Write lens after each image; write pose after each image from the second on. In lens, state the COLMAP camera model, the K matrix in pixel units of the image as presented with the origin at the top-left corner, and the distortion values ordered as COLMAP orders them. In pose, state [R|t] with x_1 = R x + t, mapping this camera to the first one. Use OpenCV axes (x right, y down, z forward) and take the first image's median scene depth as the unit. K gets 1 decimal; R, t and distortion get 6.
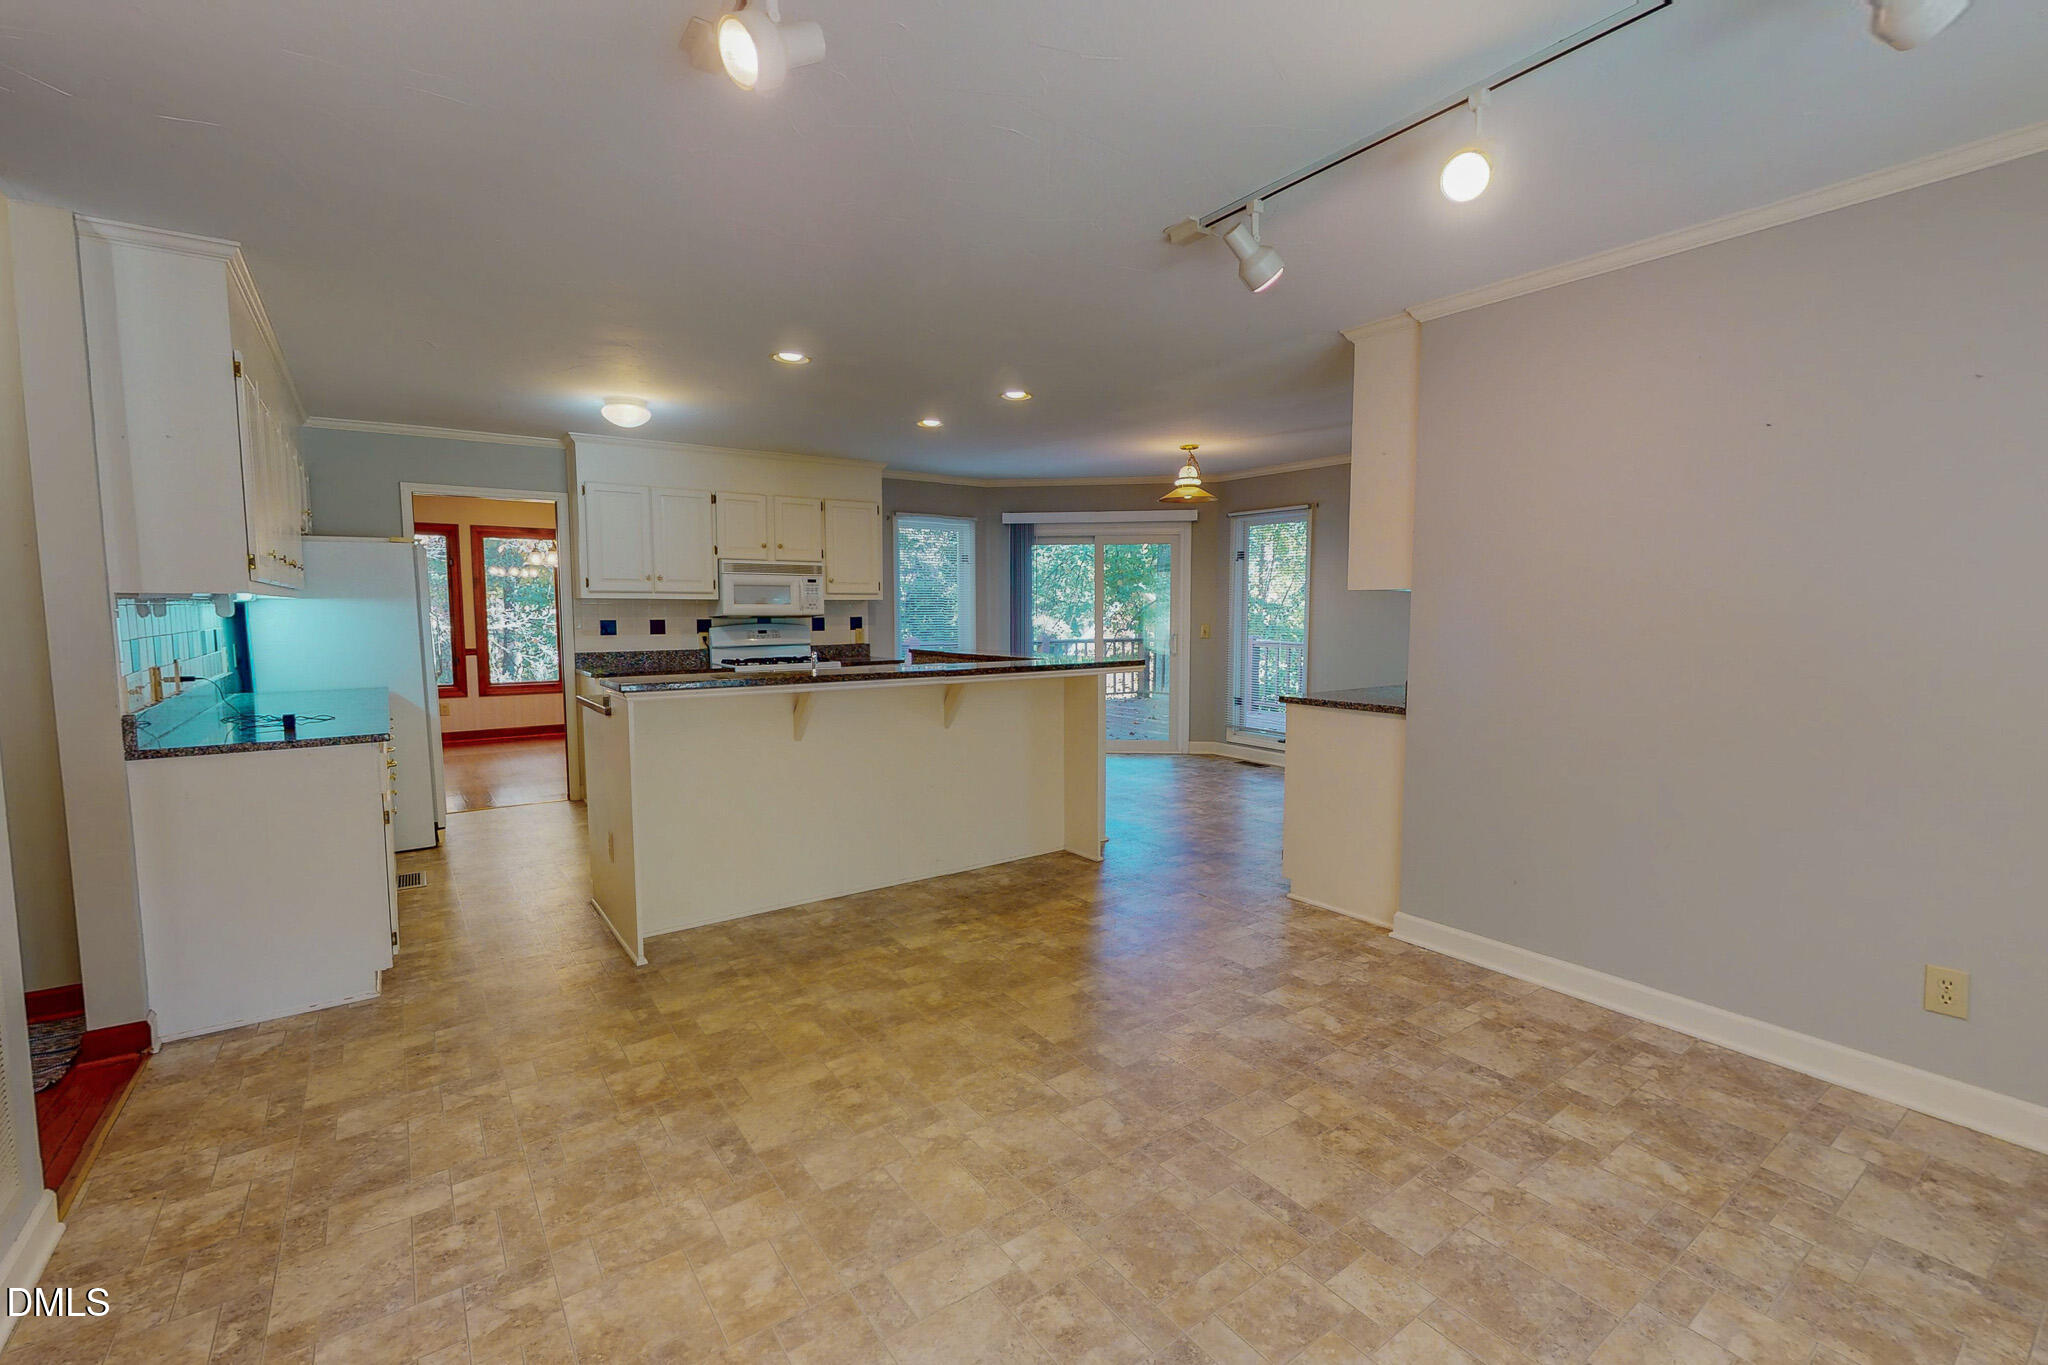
lens RADIAL K [[889.5, 0, 1034.6], [0, 889.5, 676.1], [0, 0, 1]] dist [-0.001018, 0.000307]
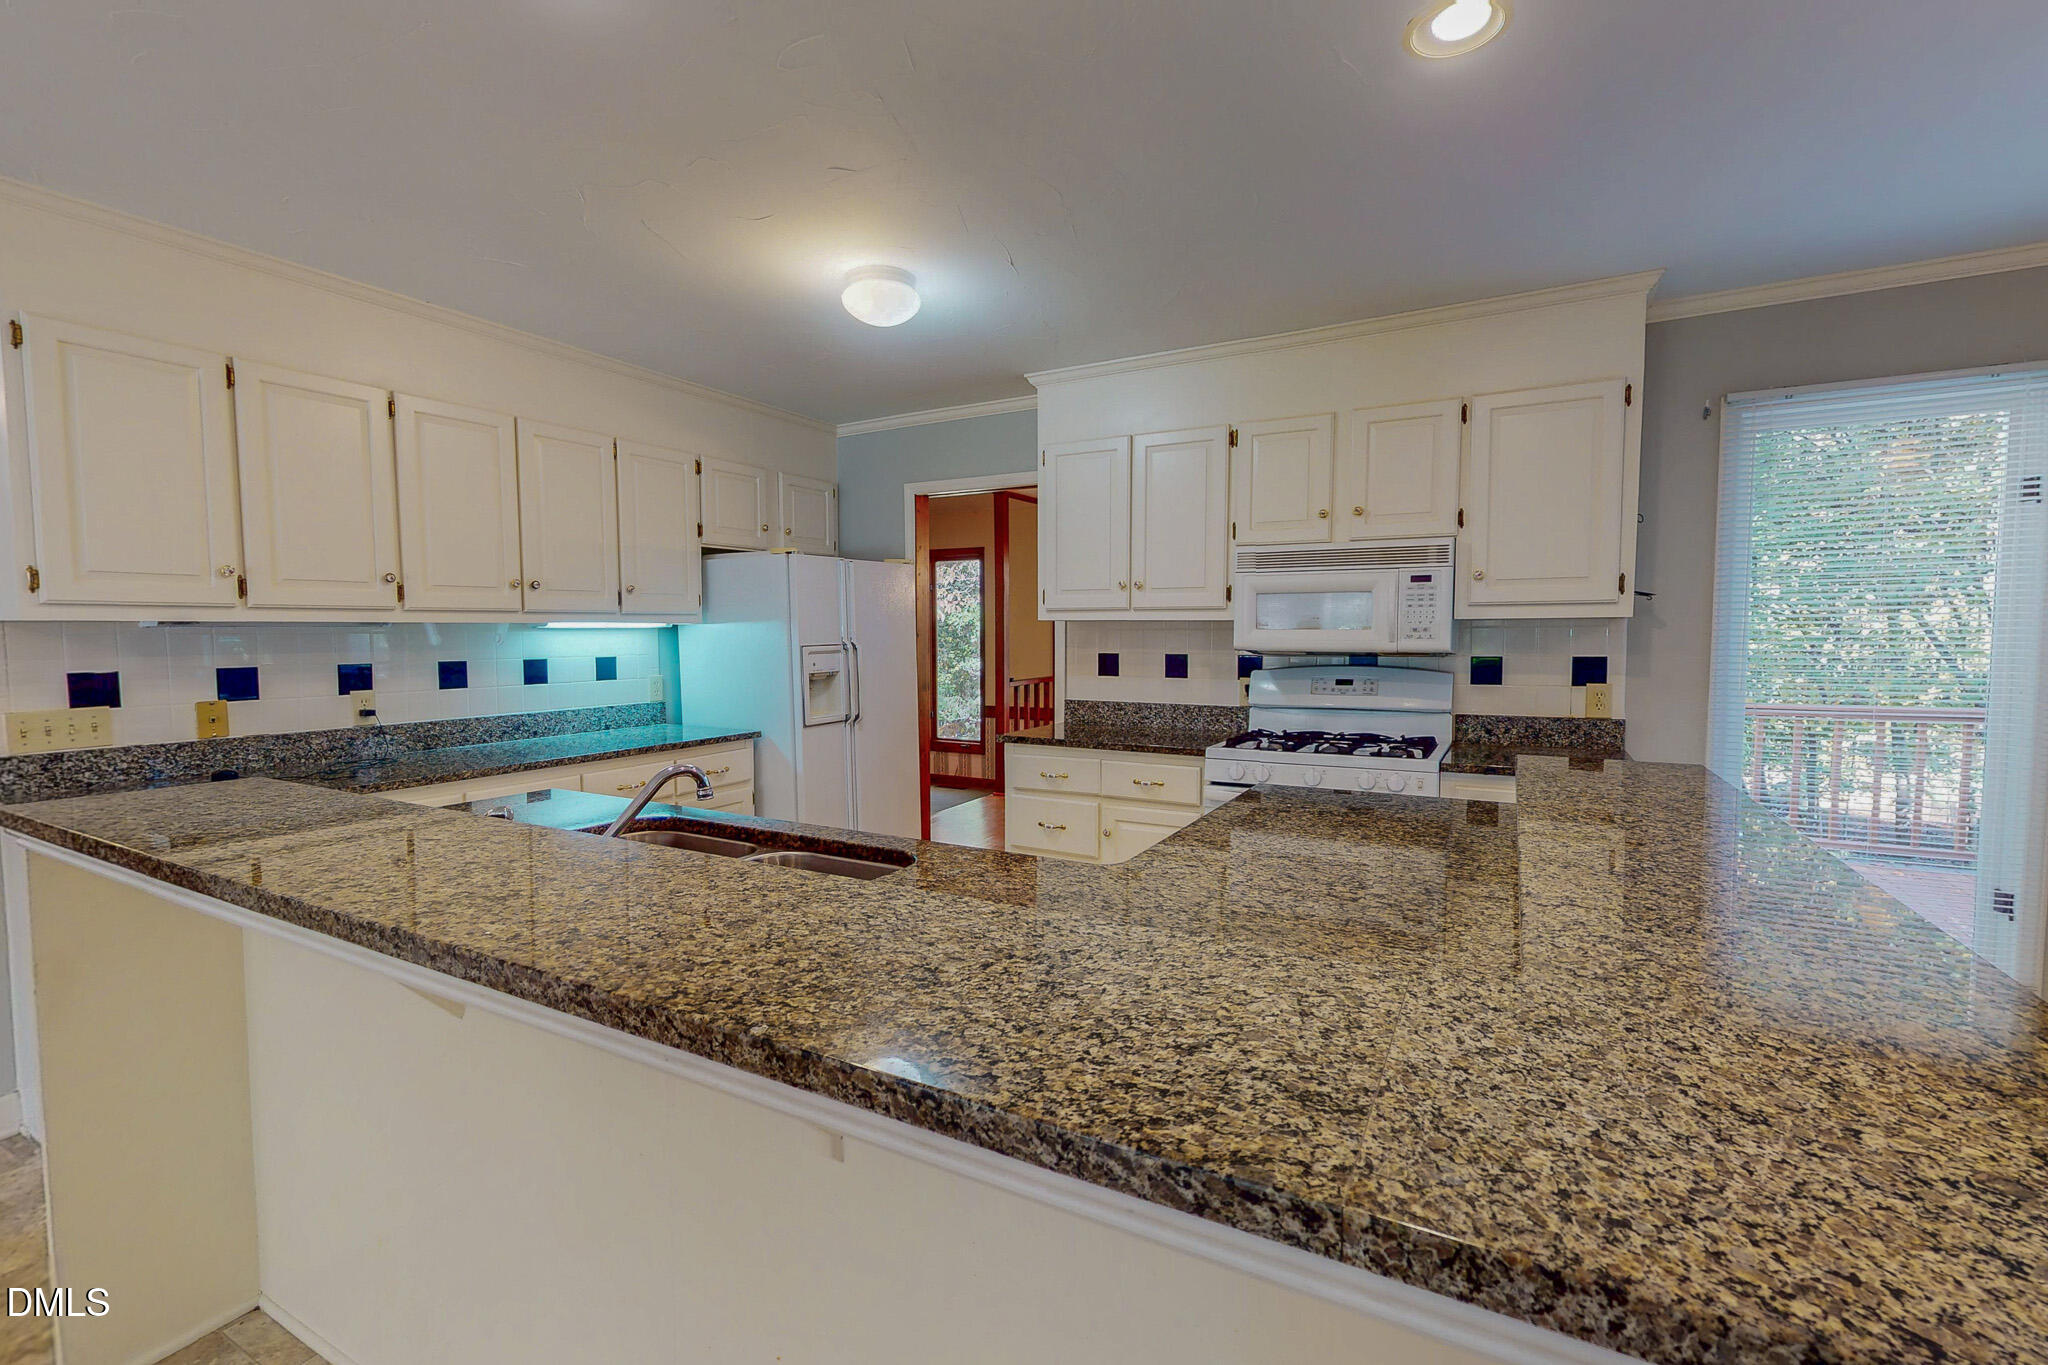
lens RADIAL K [[889.5, 0, 1022.3], [0, 889.5, 689.5], [0, 0, 1]] dist [-0.001018, 0.000307]
pose [[0.423150, 0.063084, -0.903861, 0.085862], [-0.069604, 0.996889, 0.036992, -0.052965], [0.903382, 0.047259, 0.426224, 0.625660]]
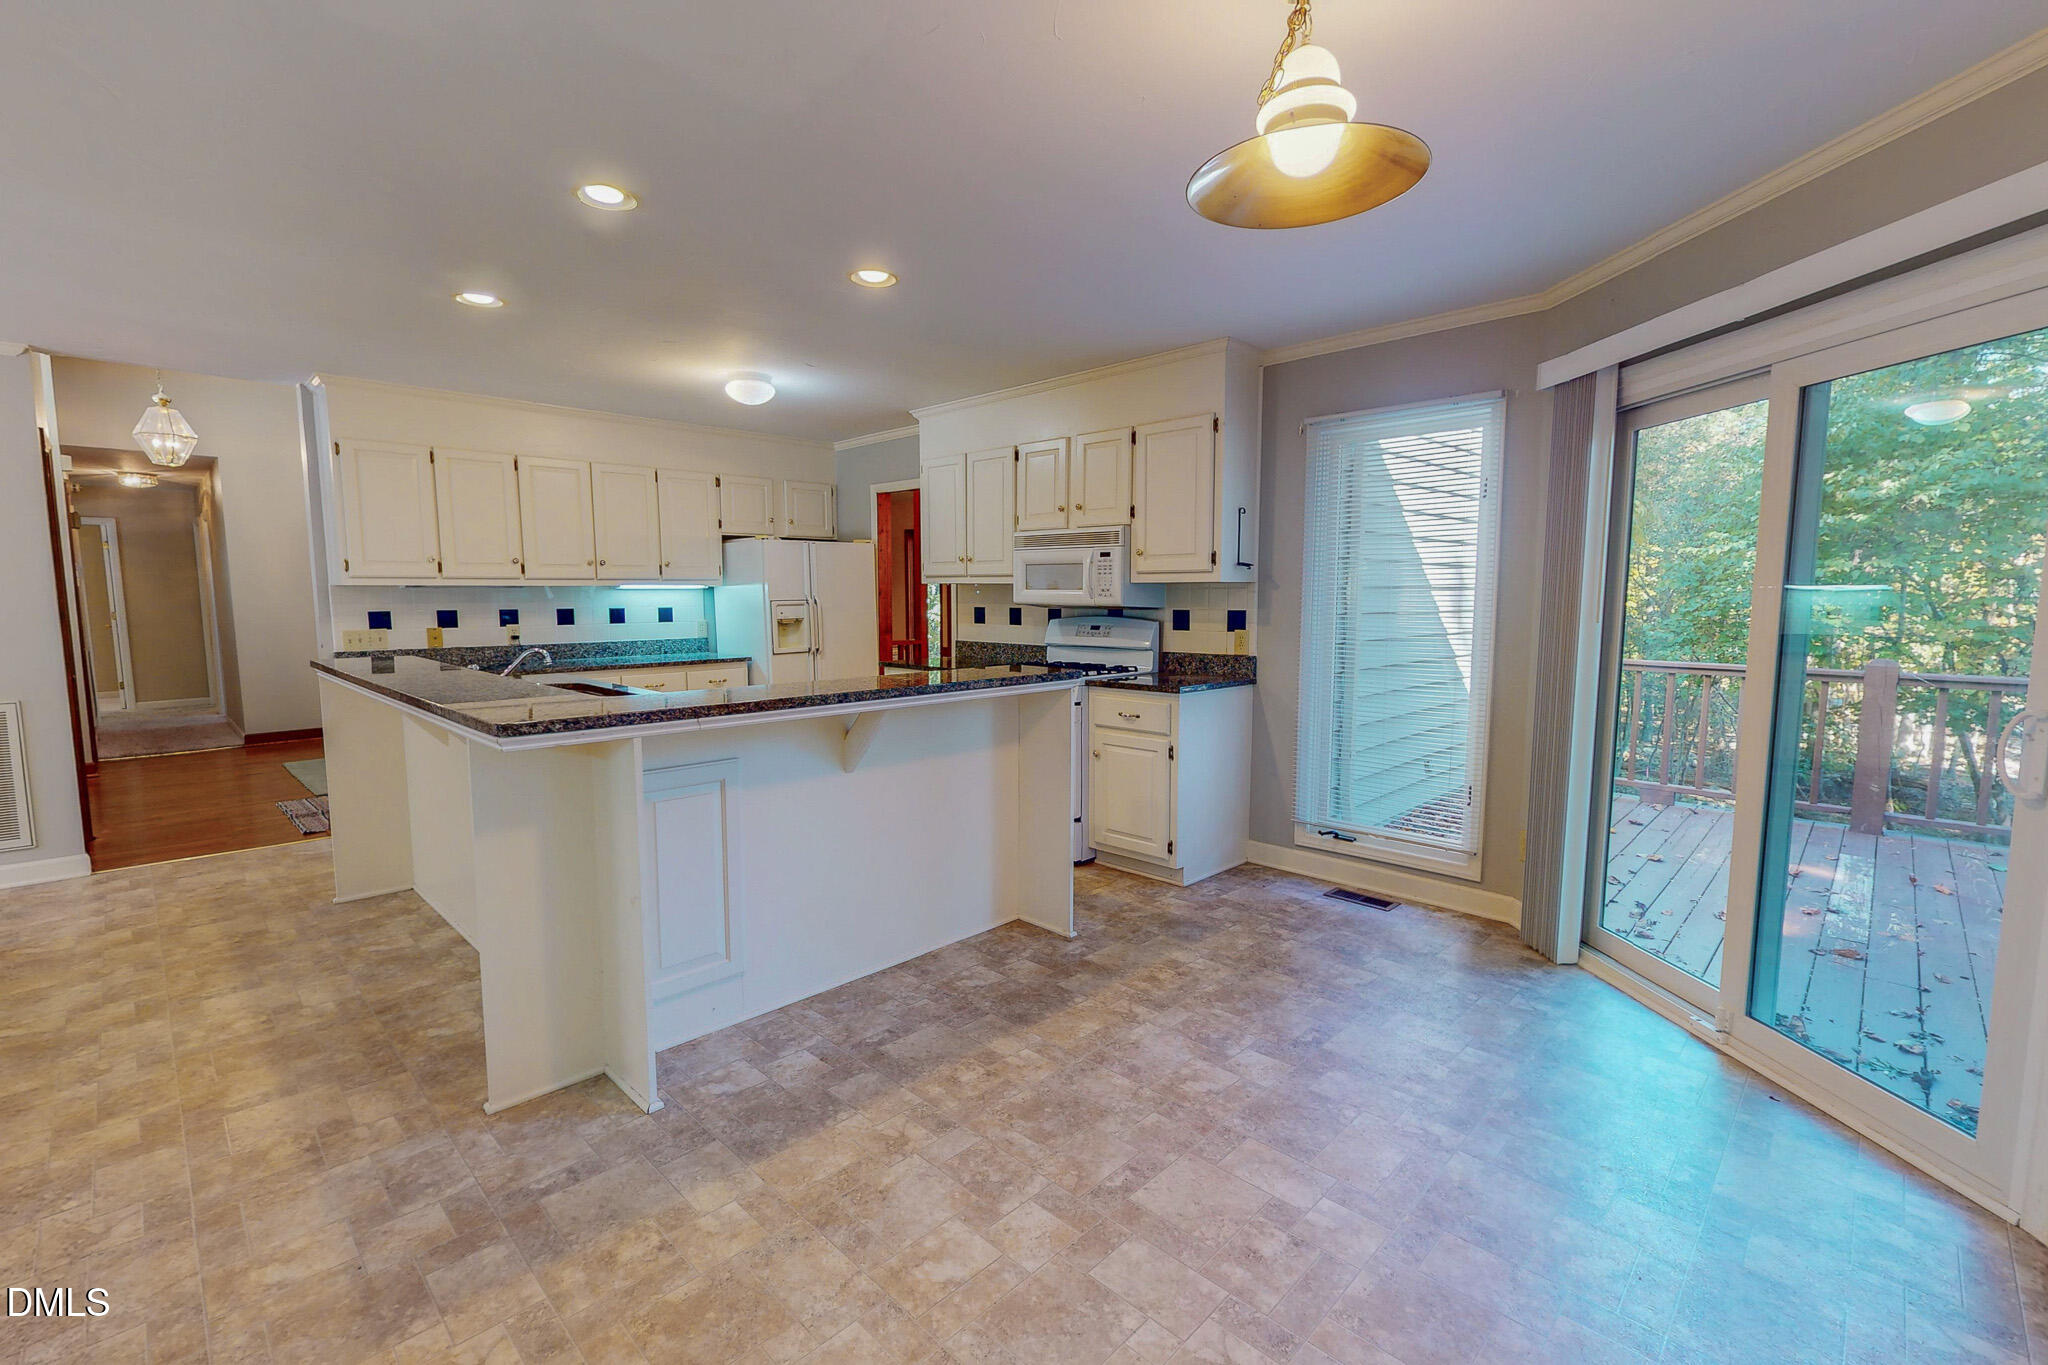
lens RADIAL K [[889.5, 0, 1021.1], [0, 889.5, 690.3], [0, 0, 1]] dist [-0.001018, 0.000307]
pose [[0.161322, 0.113419, -0.980363, 0.411816], [-0.075999, 0.991852, 0.102243, -0.070592], [0.983971, 0.058013, 0.168627, 0.842949]]
